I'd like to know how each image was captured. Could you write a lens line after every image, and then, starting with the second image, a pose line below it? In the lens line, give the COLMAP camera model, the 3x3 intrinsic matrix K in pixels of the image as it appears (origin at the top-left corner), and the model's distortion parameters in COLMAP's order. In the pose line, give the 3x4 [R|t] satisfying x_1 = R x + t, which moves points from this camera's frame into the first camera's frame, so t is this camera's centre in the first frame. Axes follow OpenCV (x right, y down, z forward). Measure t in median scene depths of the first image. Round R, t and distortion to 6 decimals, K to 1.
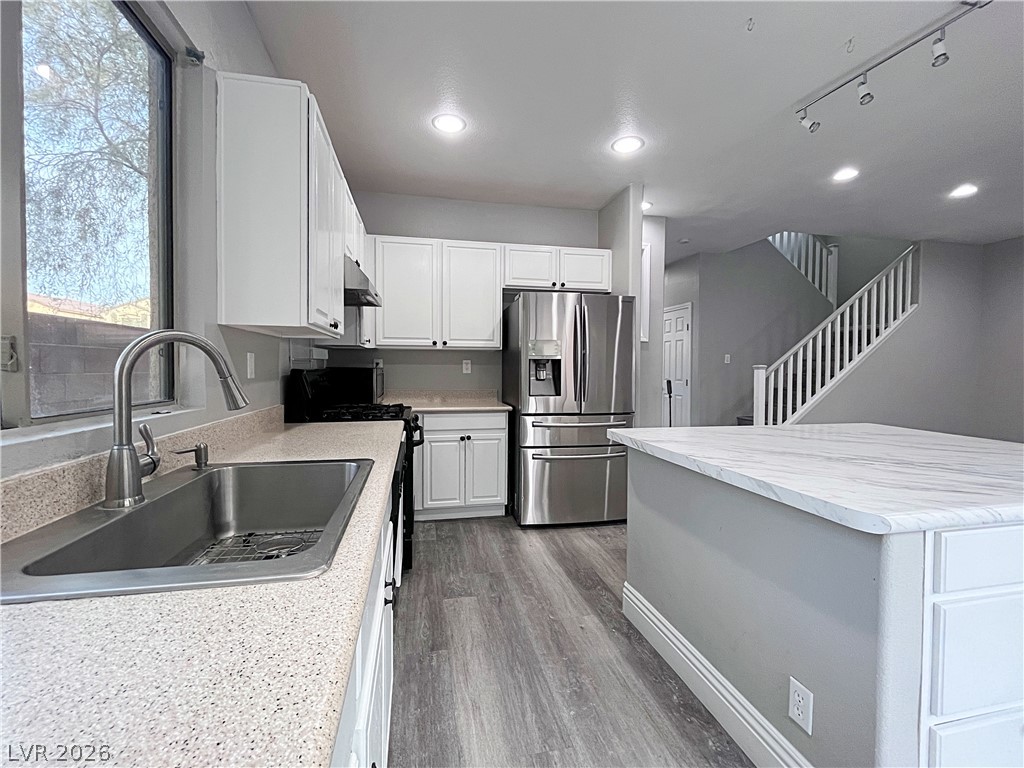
lens RADIAL K [[428.9, 0, 510.7], [0, 428.9, 375.1], [0, 0, 1]] dist [0.001976, 0.000459]
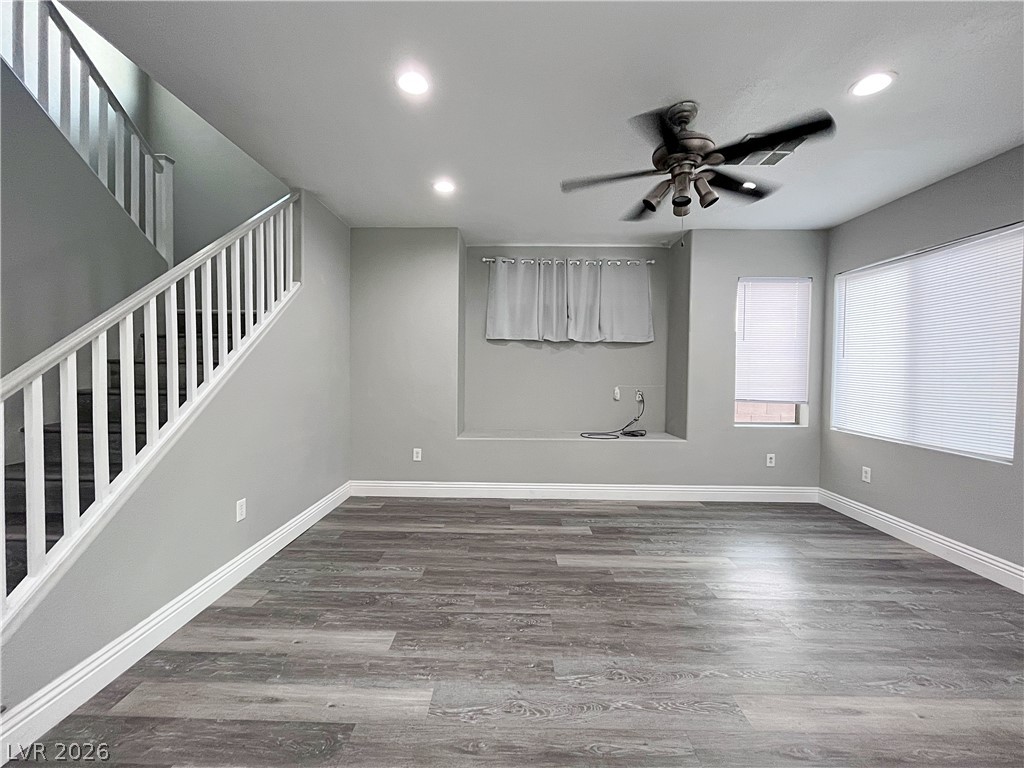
lens RADIAL K [[416.0, 0, 507.9], [0, 416.0, 384.7], [0, 0, 1]] dist [-0.003115, -0.000449]
pose [[0.202275, -0.036481, 0.978649, 0.356310], [-0.012823, 0.999122, 0.039894, -0.033332], [-0.979245, -0.020619, 0.201629, 0.530101]]
